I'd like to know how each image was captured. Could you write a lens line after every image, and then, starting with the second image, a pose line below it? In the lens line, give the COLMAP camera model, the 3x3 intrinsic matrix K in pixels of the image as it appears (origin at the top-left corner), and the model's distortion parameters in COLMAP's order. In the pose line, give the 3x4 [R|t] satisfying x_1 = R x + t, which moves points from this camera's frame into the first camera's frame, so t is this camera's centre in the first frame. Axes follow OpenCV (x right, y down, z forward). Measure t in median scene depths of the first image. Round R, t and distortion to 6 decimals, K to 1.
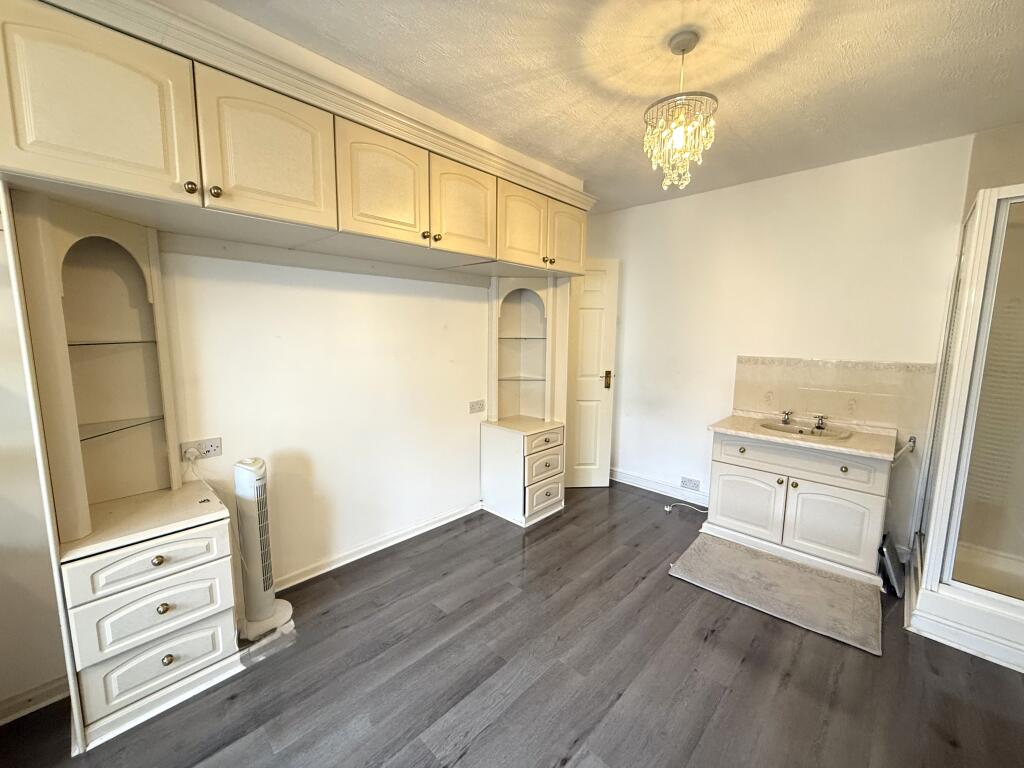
lens RADIAL K [[409.8, 0, 508.9], [0, 409.8, 383.5], [0, 0, 1]] dist [0.000881, 0.000295]
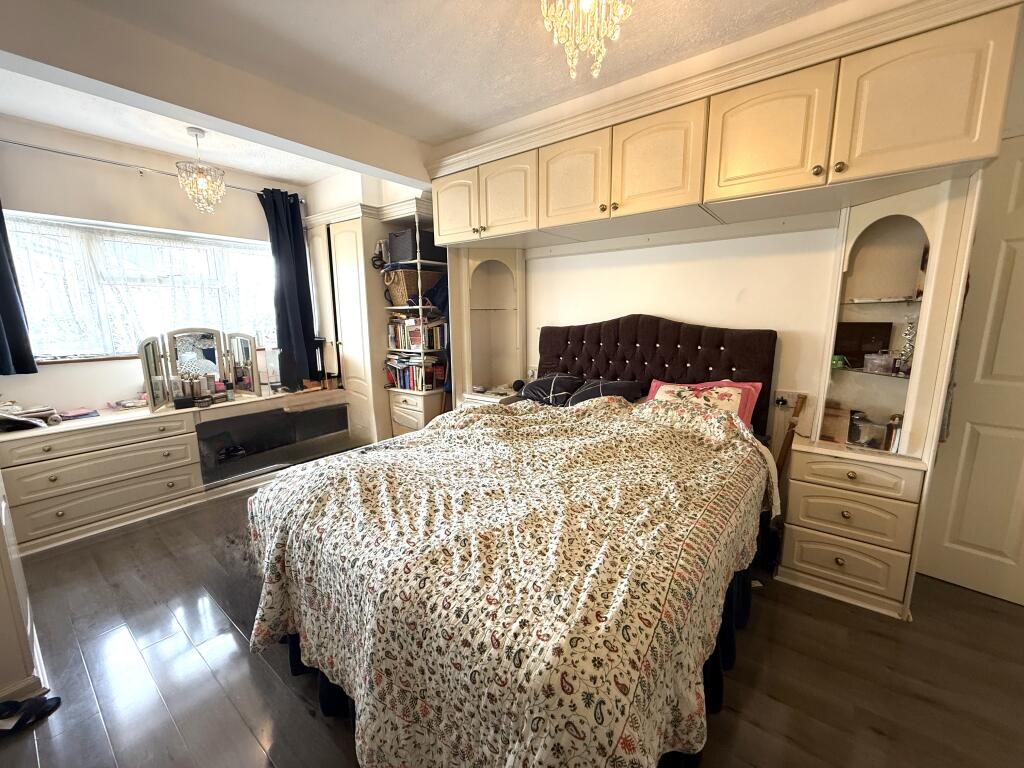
lens RADIAL K [[409.8, 0, 508.9], [0, 409.8, 383.5], [0, 0, 1]] dist [0.000881, 0.000295]
pose [[0.105507, 0.157315, -0.981896, 0.800282], [-0.125207, 0.981651, 0.143822, -0.023880], [0.986505, 0.107766, 0.123268, 0.578650]]
